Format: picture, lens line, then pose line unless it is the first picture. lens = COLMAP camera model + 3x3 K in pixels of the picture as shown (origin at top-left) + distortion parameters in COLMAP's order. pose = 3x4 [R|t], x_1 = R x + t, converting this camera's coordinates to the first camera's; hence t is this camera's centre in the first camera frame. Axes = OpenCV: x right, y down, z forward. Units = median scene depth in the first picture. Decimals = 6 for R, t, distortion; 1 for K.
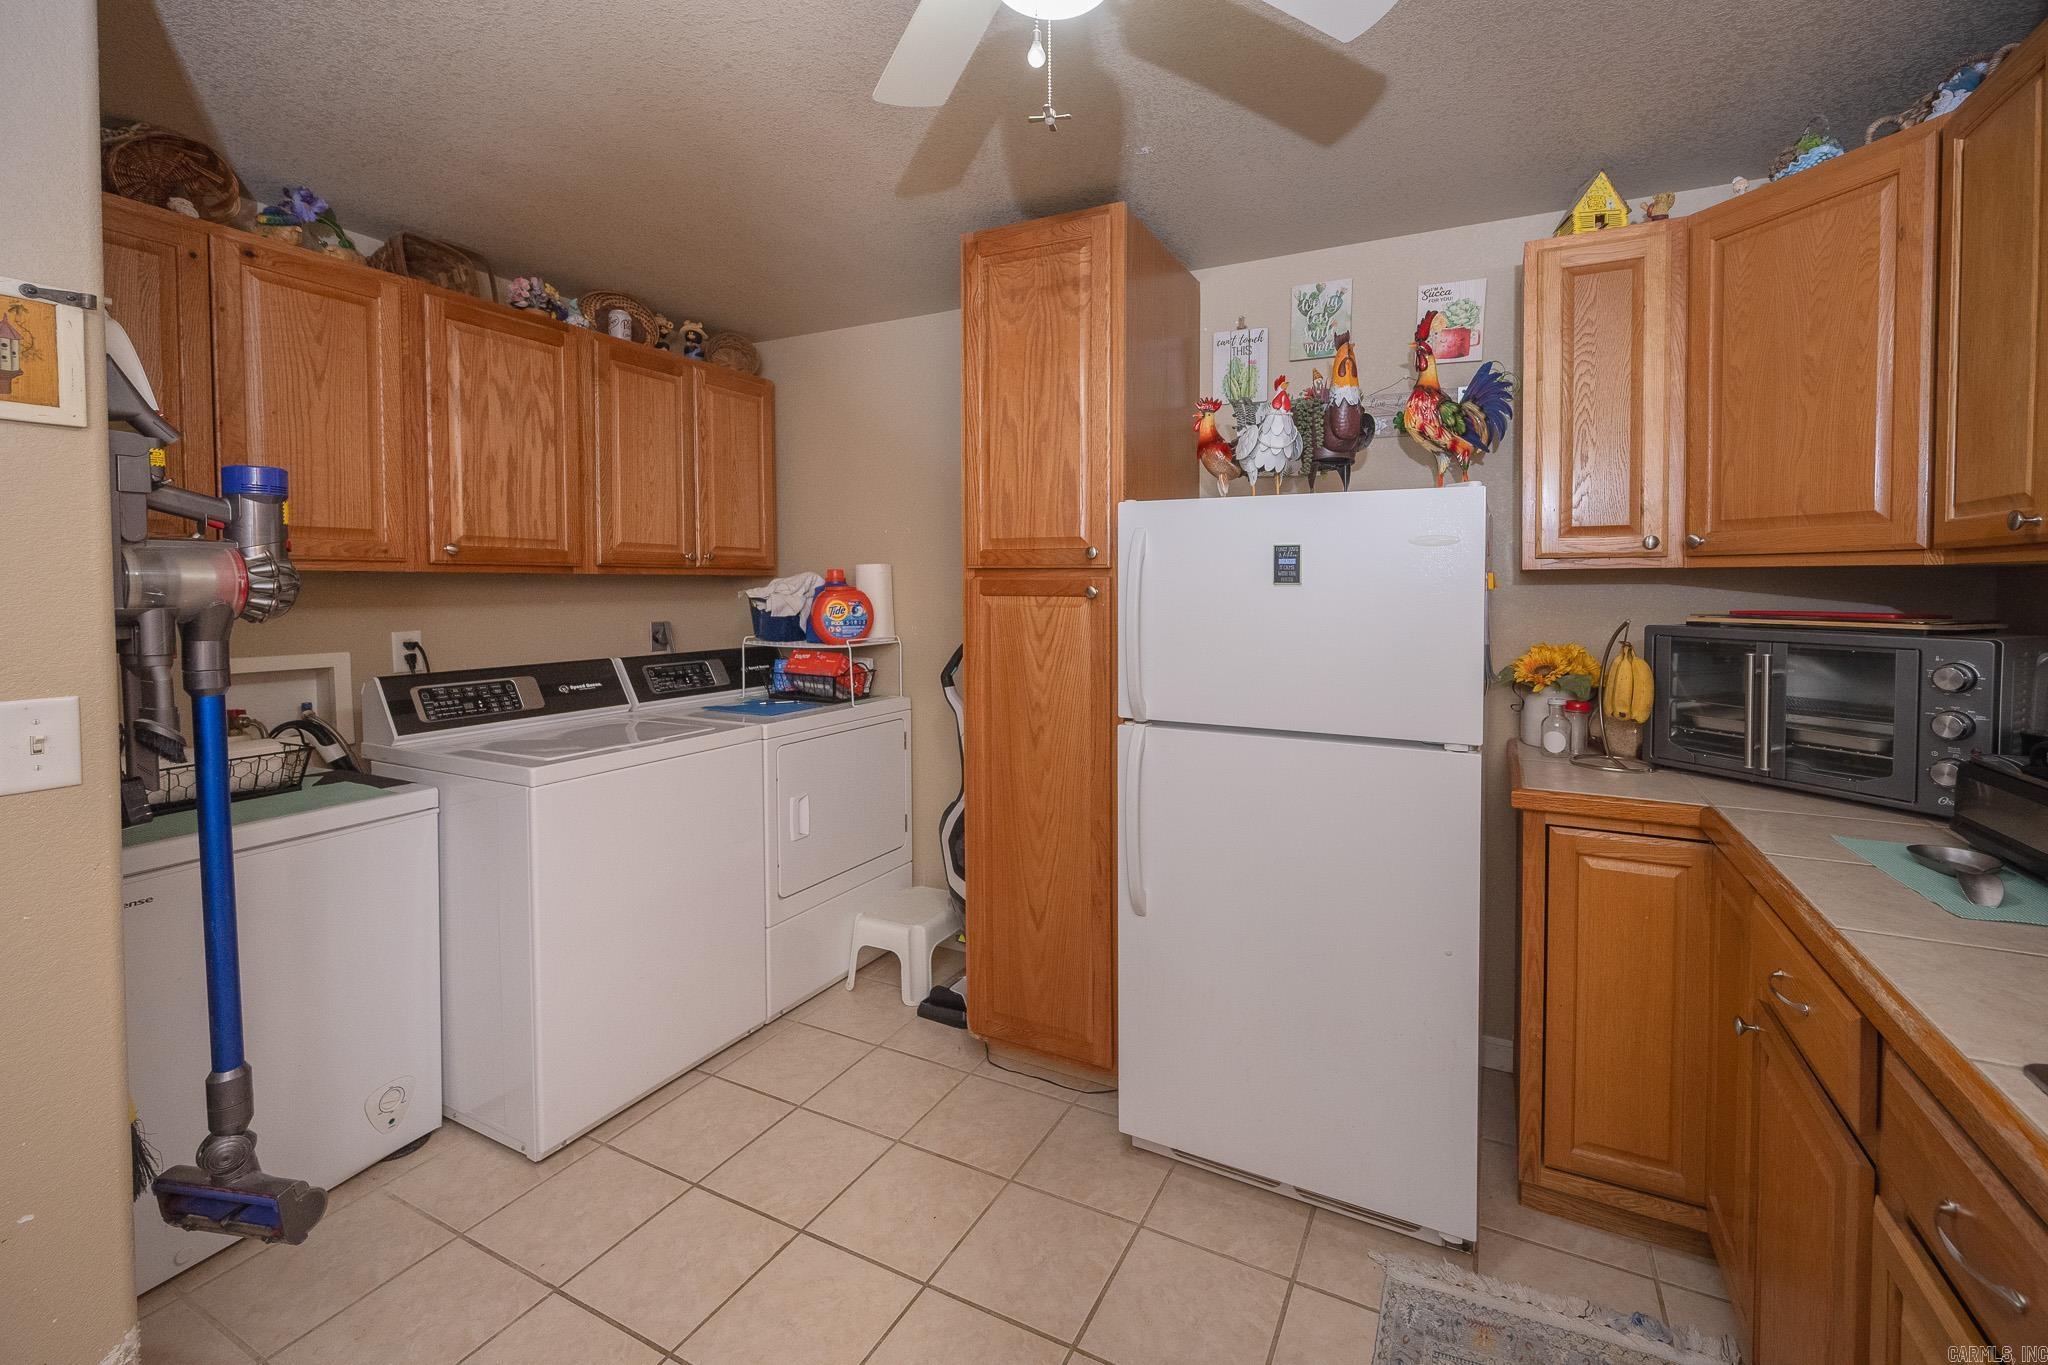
lens RADIAL K [[799.3, 0, 1025.8], [0, 799.3, 603.6], [0, 0, 1]] dist [-0.000237, -0.000063]
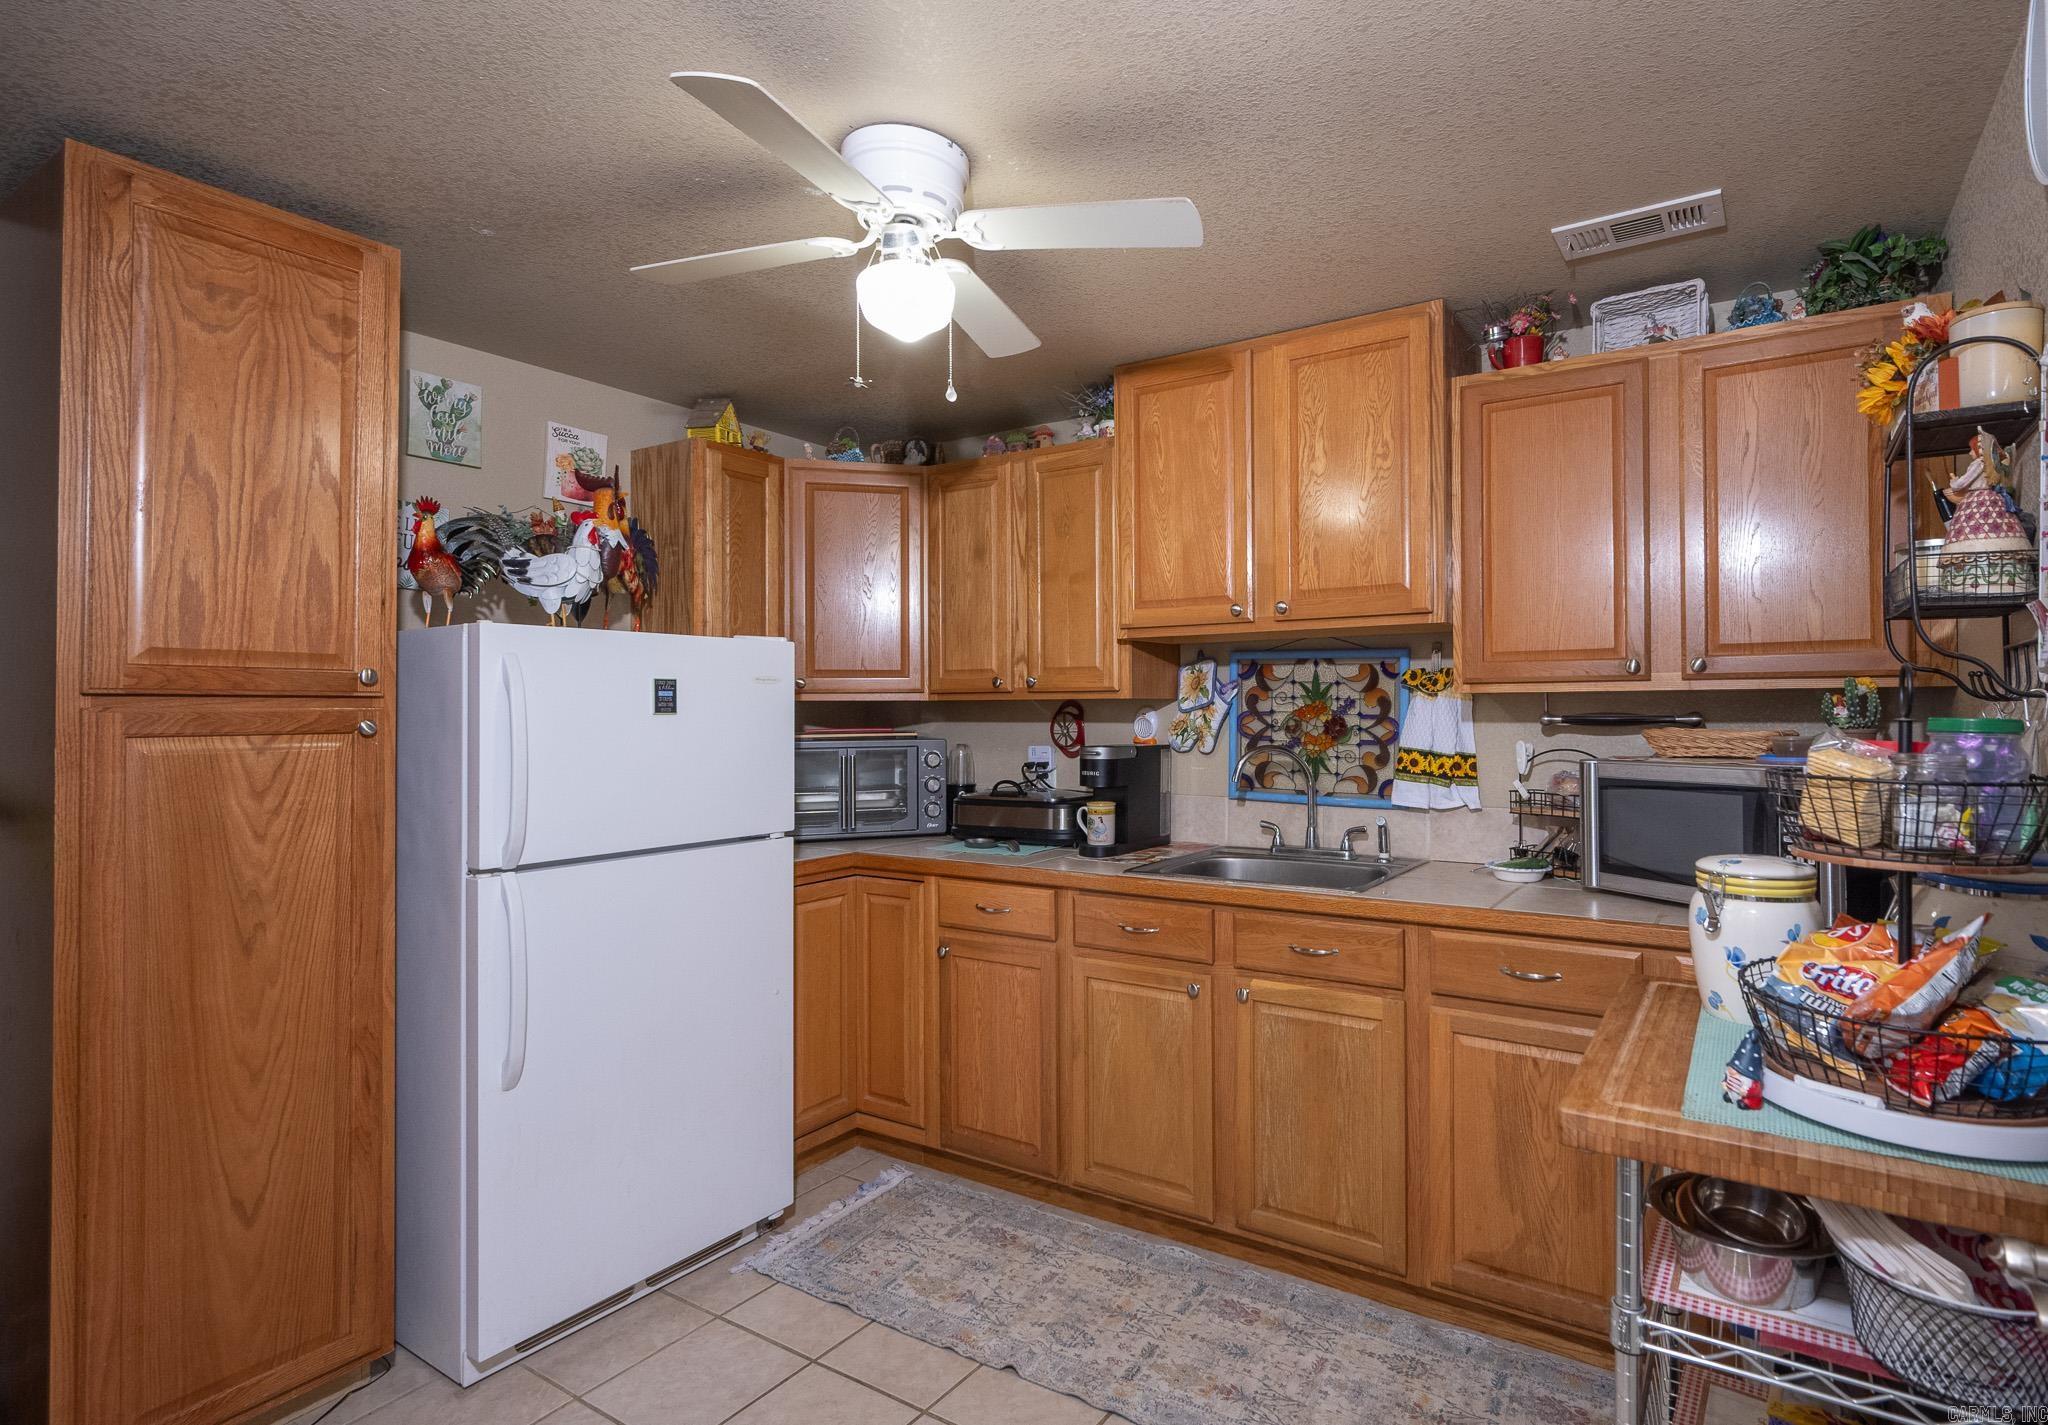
lens RADIAL K [[1105.4, 0, 1025.9], [0, 1105.4, 687.7], [0, 0, 1]] dist [-0.000719, 0.000026]
pose [[0.181763, 0.016589, 0.983202, -0.812054], [0.031750, 0.999237, -0.022729, -0.007438], [-0.982830, 0.035348, 0.181098, 0.167851]]
